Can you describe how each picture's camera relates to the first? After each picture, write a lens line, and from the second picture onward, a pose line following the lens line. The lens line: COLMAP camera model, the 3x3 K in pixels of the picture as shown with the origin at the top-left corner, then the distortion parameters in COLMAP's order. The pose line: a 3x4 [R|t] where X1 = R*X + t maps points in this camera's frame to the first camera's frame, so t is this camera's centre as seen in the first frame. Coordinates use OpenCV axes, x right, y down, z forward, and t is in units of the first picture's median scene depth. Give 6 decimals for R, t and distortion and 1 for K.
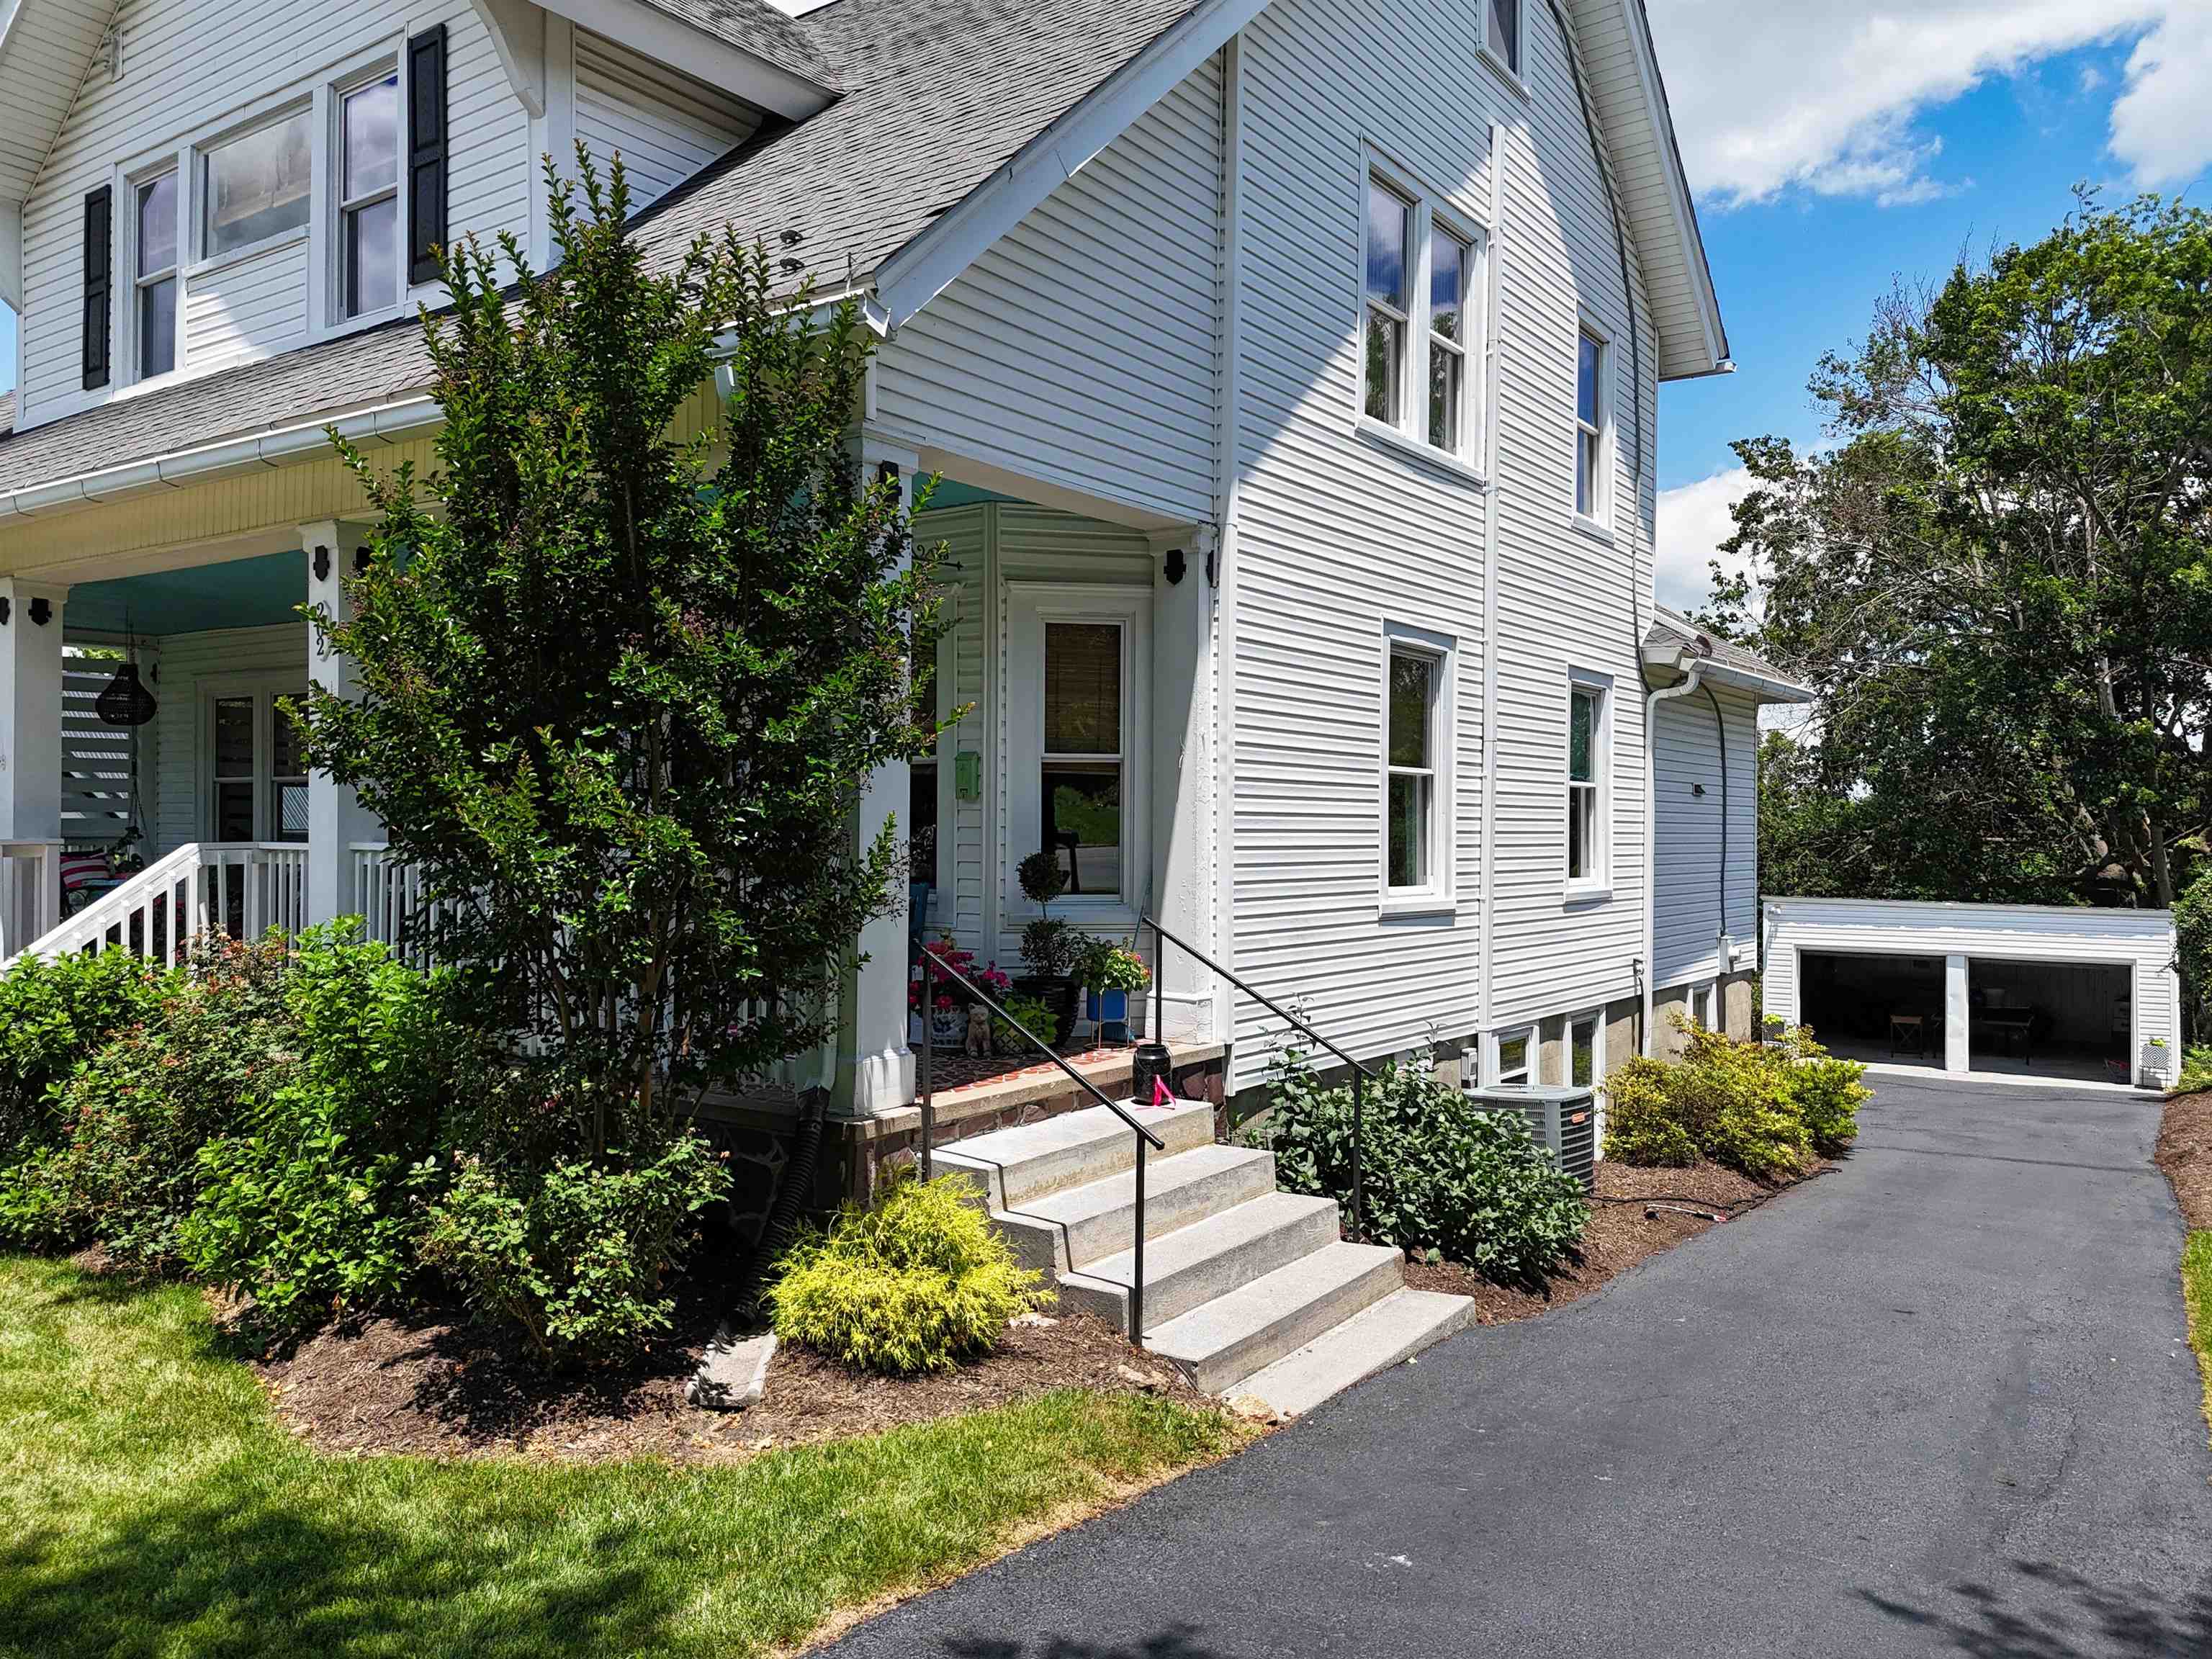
lens RADIAL K [[1636.9, 0, 1129.0], [0, 1636.9, 824.7], [0, 0, 1]] dist [0.059873, -0.058226]
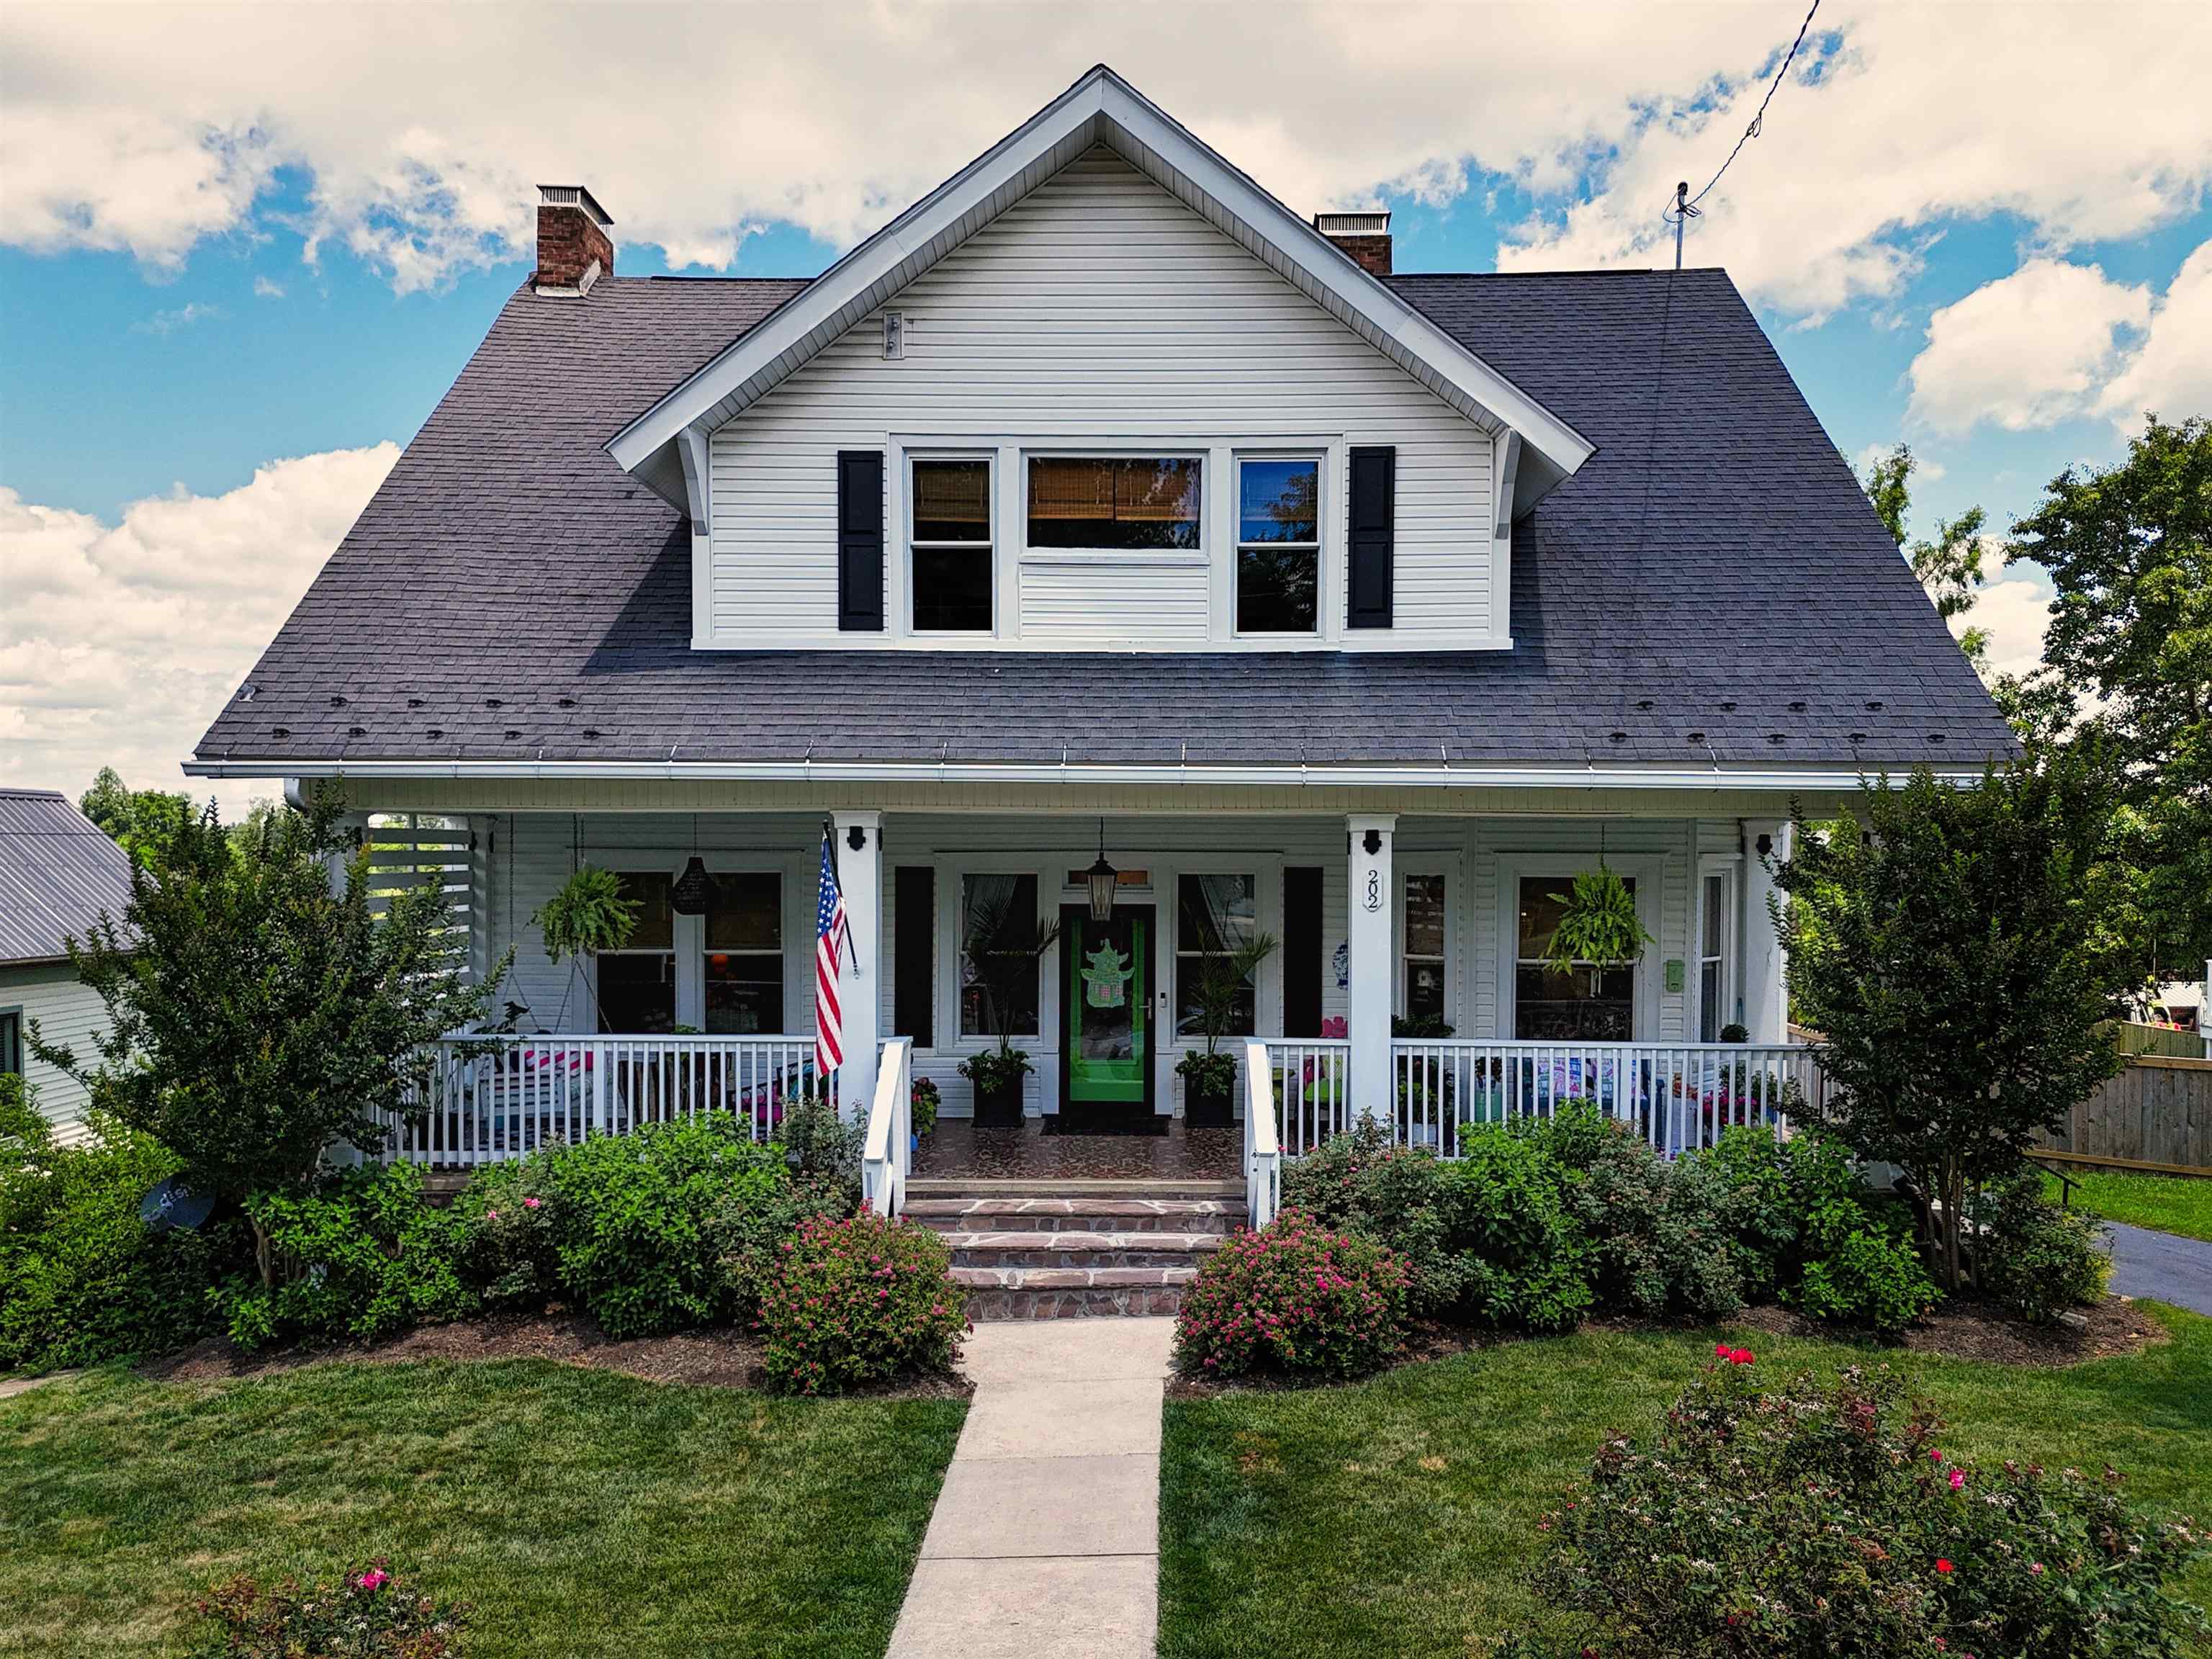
lens RADIAL K [[1672.5, 0, 1111.6], [0, 1672.5, 922.0], [0, 0, 1]] dist [0.027671, 0.006194]
pose [[0.836170, -0.022138, 0.548023, -2.433102], [-0.001686, 0.999077, 0.042931, -0.253859], [-0.548467, -0.036822, 0.835361, -0.098381]]
